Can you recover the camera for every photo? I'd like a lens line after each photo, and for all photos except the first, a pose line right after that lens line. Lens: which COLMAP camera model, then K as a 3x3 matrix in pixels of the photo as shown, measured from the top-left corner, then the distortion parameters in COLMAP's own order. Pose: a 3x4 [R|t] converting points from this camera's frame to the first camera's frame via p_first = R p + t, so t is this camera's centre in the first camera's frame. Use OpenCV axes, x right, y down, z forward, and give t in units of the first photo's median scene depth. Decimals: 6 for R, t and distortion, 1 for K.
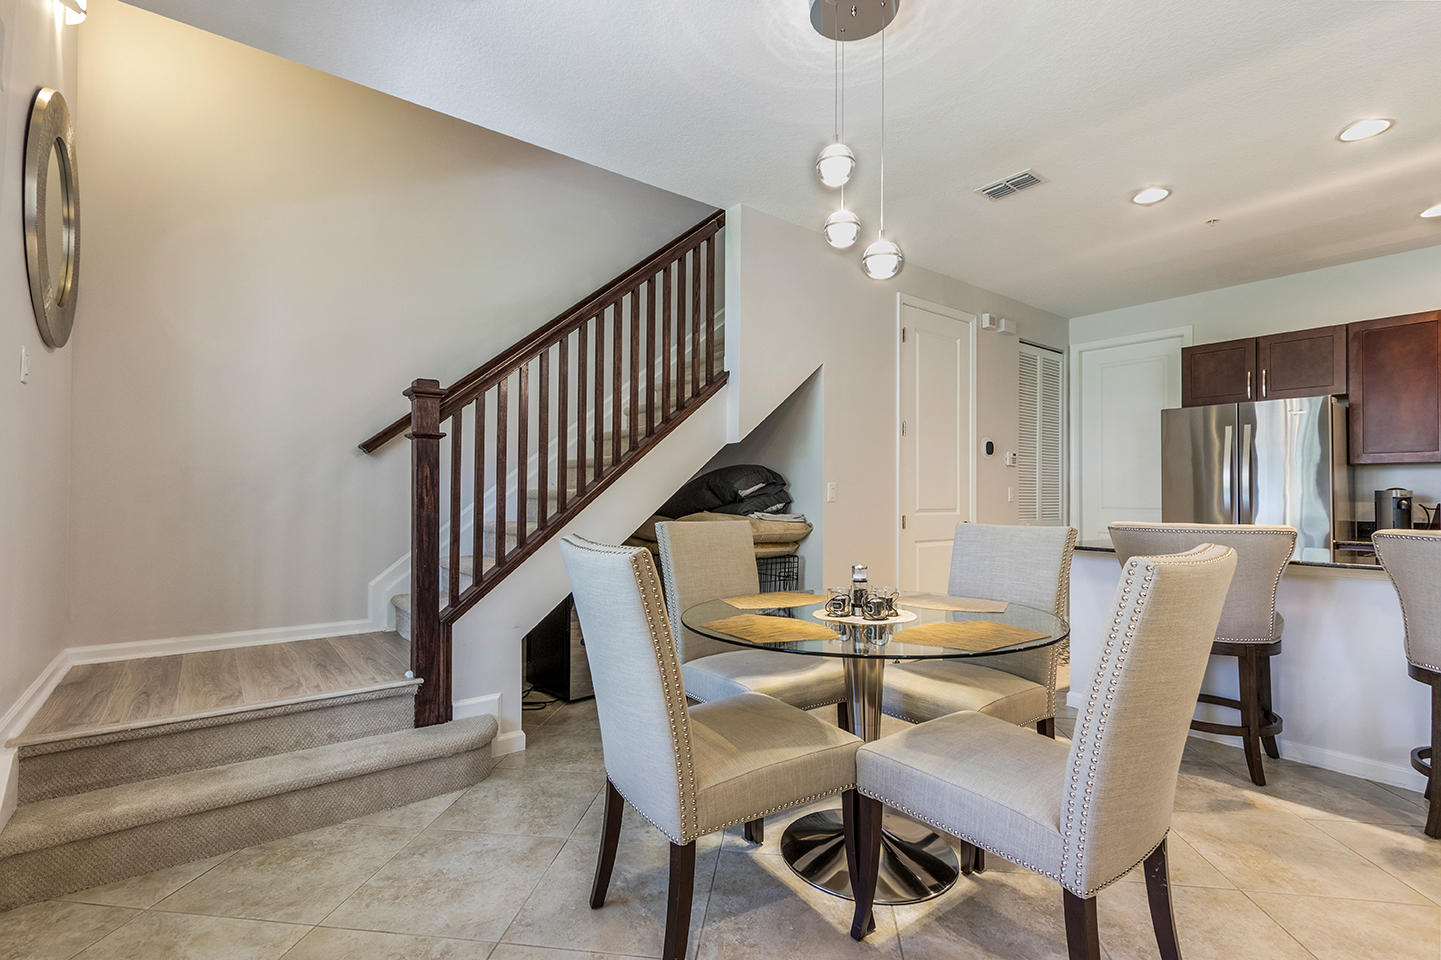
lens RADIAL K [[658.6, 0, 725.8], [0, 658.6, 480.5], [0, 0, 1]] dist [0.011358, -0.001600]
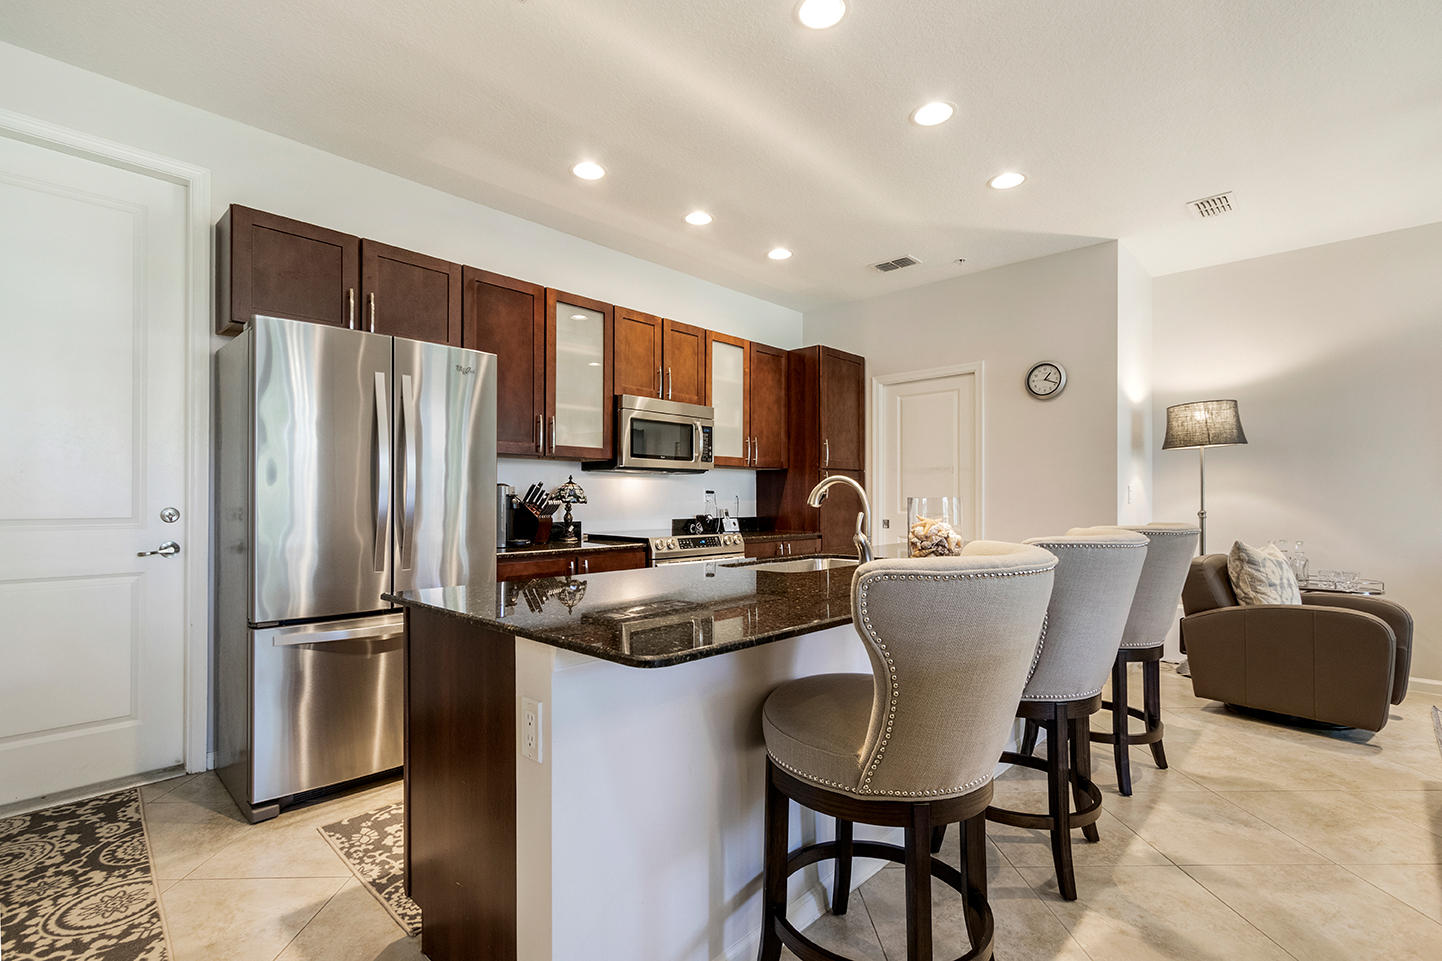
lens RADIAL K [[659.0, 0, 710.1], [0, 659.0, 507.4], [0, 0, 1]] dist [0.011358, -0.001600]
pose [[-0.133614, -0.019725, 0.990837, 0.142966], [-0.025661, 0.999536, 0.016438, 0.019488], [-0.990701, -0.023229, -0.134058, 0.793969]]
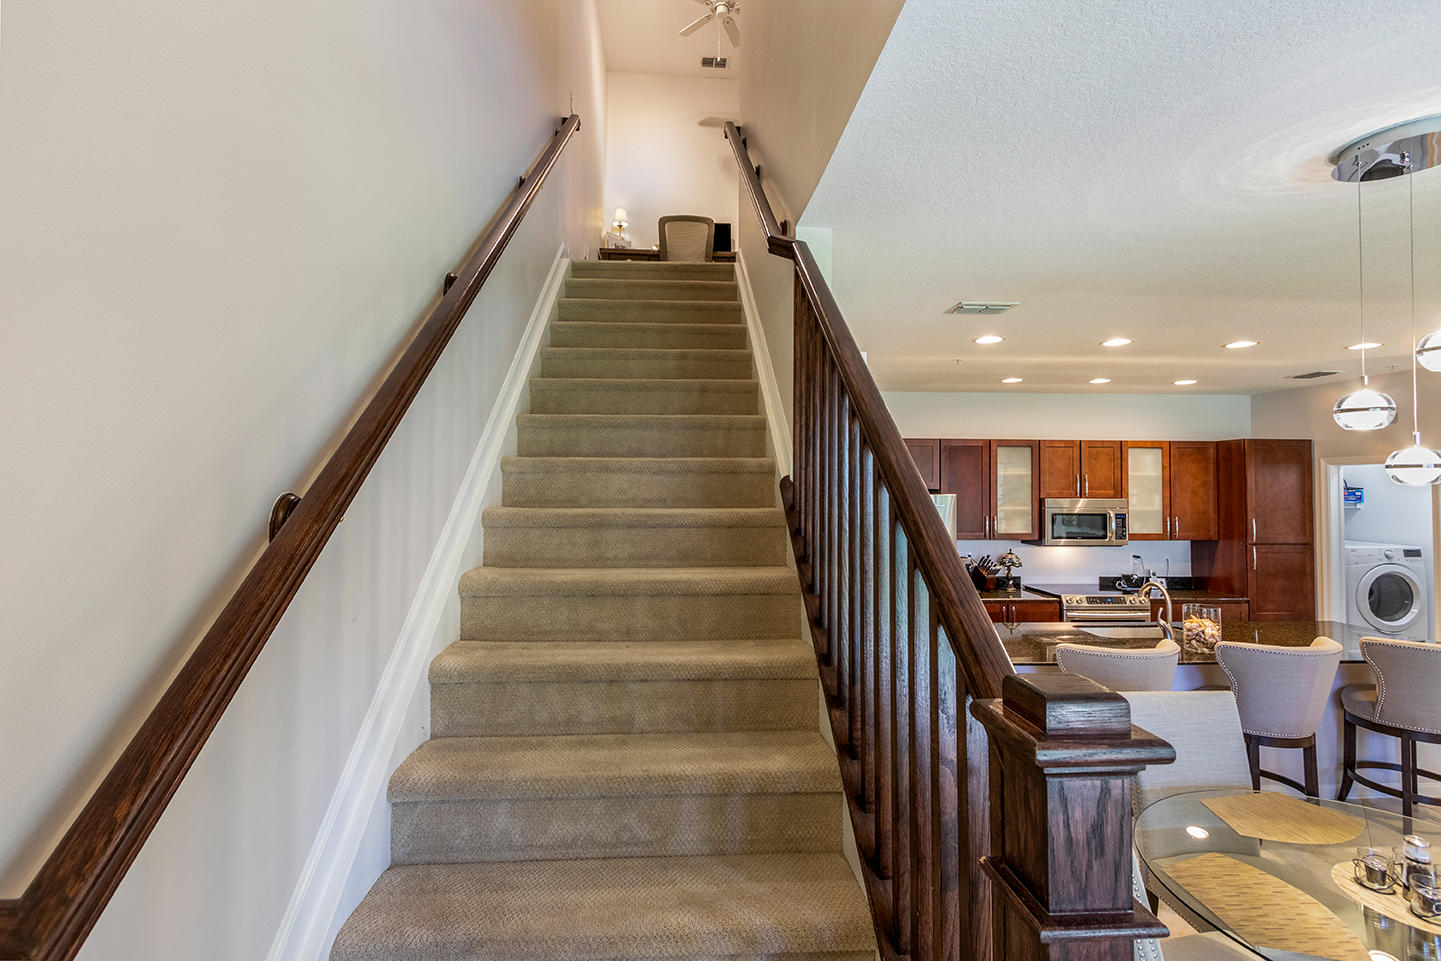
lens RADIAL K [[658.6, 0, 715.0], [0, 658.6, 475.5], [0, 0, 1]] dist [0.011358, -0.001600]
pose [[0.569313, 0.012675, 0.822023, -0.462264], [-0.020844, 0.999782, -0.000980, -0.143929], [-0.821856, -0.016577, 0.569453, 0.582336]]
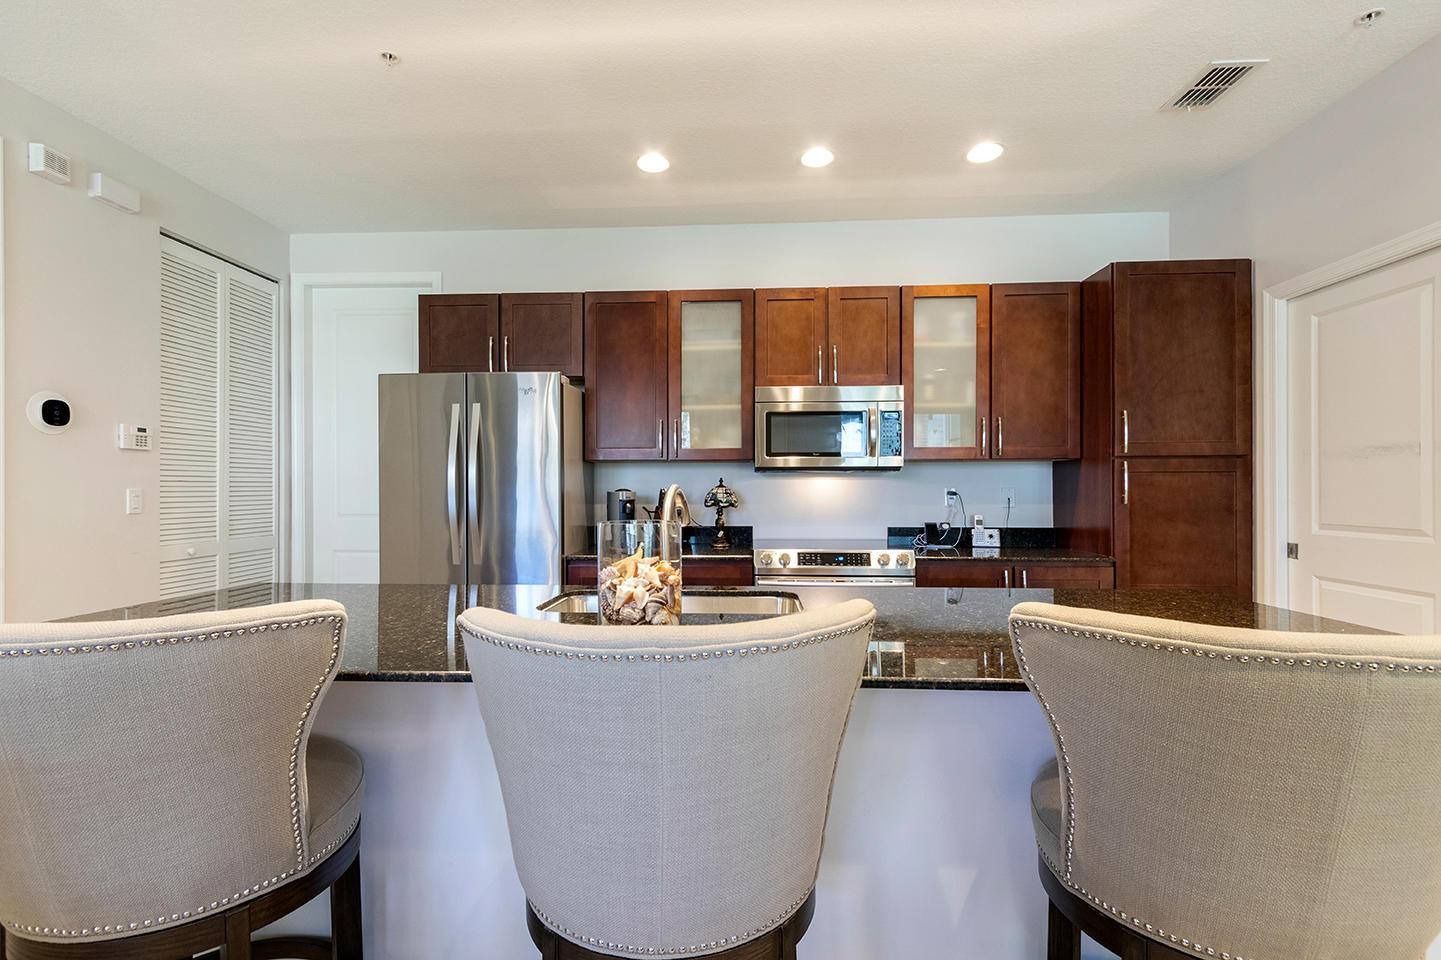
lens RADIAL K [[658.6, 0, 713.2], [0, 658.6, 495.3], [0, 0, 1]] dist [0.011358, -0.001600]
pose [[0.662995, -0.015827, 0.748457, 0.406861], [-0.012124, 0.999418, 0.031873, -0.008766], [-0.748526, -0.030206, 0.662417, 0.312463]]
